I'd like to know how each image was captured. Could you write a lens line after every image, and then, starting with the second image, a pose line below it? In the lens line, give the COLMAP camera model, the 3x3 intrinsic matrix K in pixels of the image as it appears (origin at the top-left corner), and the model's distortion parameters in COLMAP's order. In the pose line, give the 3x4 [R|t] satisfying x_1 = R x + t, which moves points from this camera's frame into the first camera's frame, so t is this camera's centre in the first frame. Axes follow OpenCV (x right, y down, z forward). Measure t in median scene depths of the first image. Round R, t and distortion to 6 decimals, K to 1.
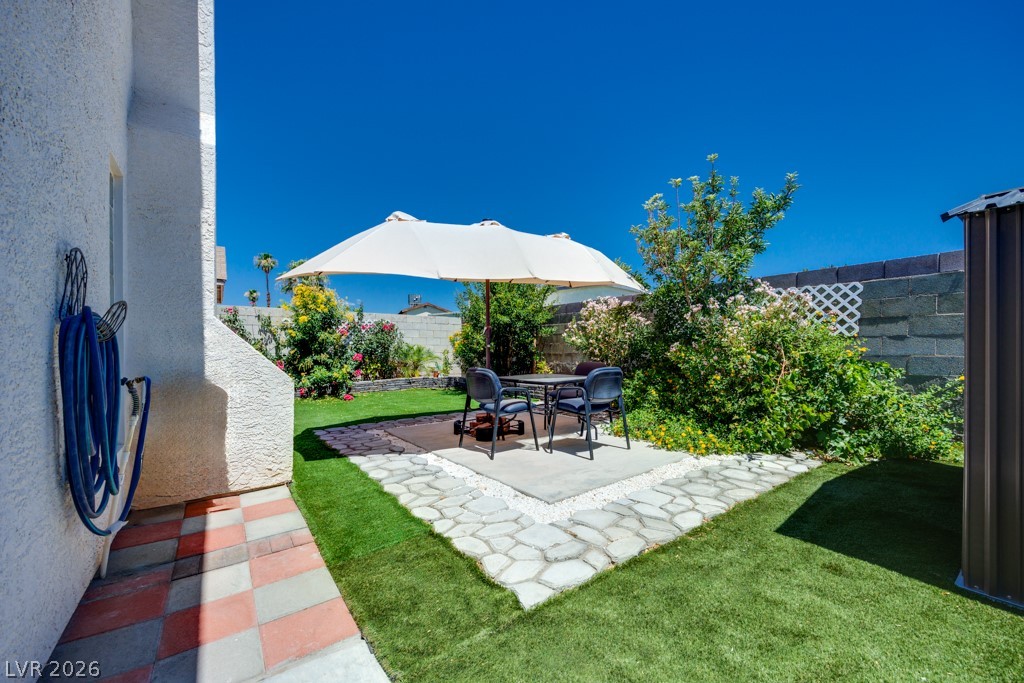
lens RADIAL K [[400.2, 0, 526.9], [0, 400.2, 352.4], [0, 0, 1]] dist [-0.000049, 0.000005]
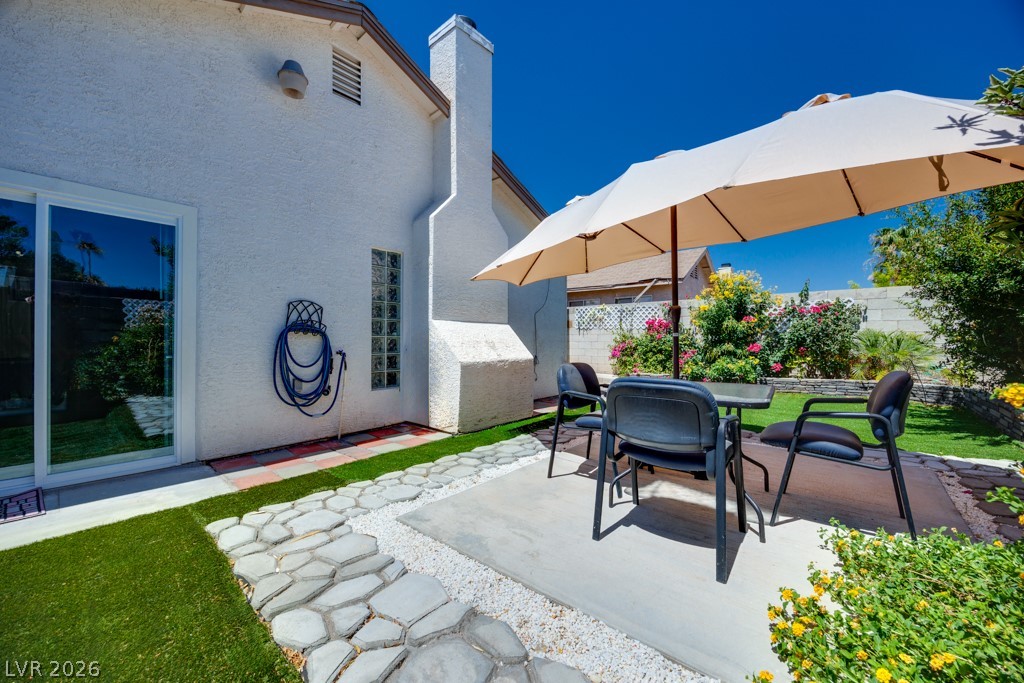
lens RADIAL K [[394.7, 0, 512.0], [0, 394.7, 341.5], [0, 0, 1]] dist [-0.000155, 0.000055]
pose [[0.186231, 0.006176, -0.982487, 0.822765], [-0.005078, 0.999973, 0.005323, -0.010306], [0.982493, 0.003998, 0.186257, 0.949703]]
